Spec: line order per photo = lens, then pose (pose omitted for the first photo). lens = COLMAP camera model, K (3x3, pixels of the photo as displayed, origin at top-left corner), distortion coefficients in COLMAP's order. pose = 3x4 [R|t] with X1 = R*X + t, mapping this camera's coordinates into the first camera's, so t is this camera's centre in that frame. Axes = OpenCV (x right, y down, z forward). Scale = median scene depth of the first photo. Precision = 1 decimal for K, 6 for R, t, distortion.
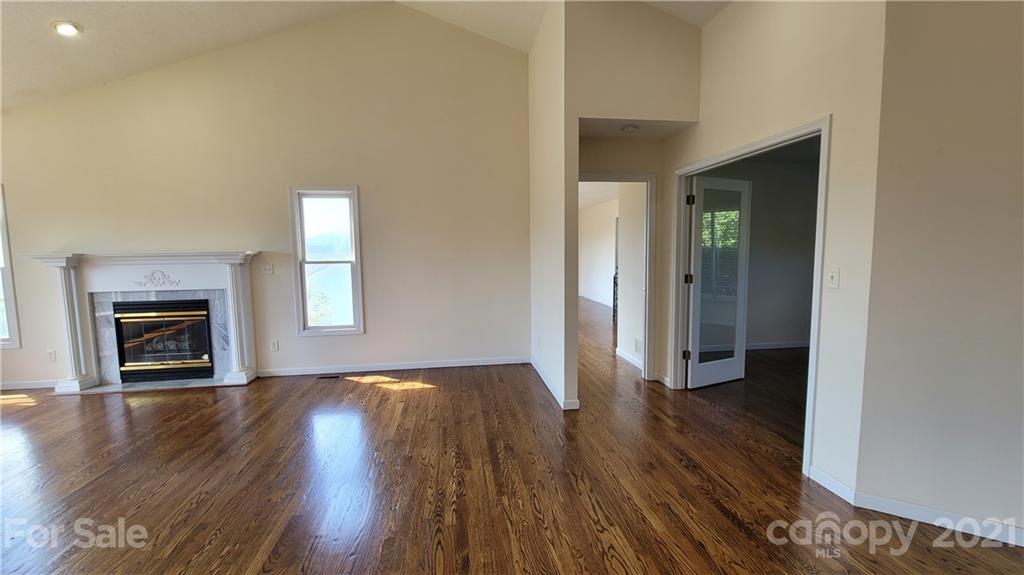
lens RADIAL K [[420.9, 0, 510.4], [0, 420.9, 286.7], [0, 0, 1]] dist [-0.002664, 0.000070]
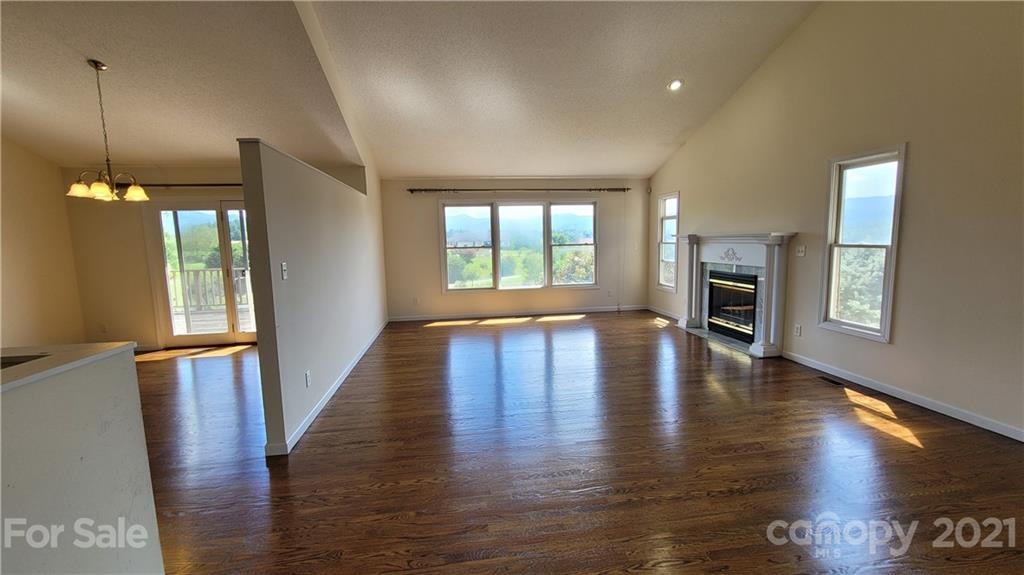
lens RADIAL K [[420.9, 0, 516.1], [0, 420.9, 285.8], [0, 0, 1]] dist [-0.002664, 0.000070]
pose [[0.012515, 0.125843, -0.991971, 0.394366], [-0.072776, 0.989532, 0.124616, -0.036238], [0.997270, 0.070632, 0.021543, 0.340121]]
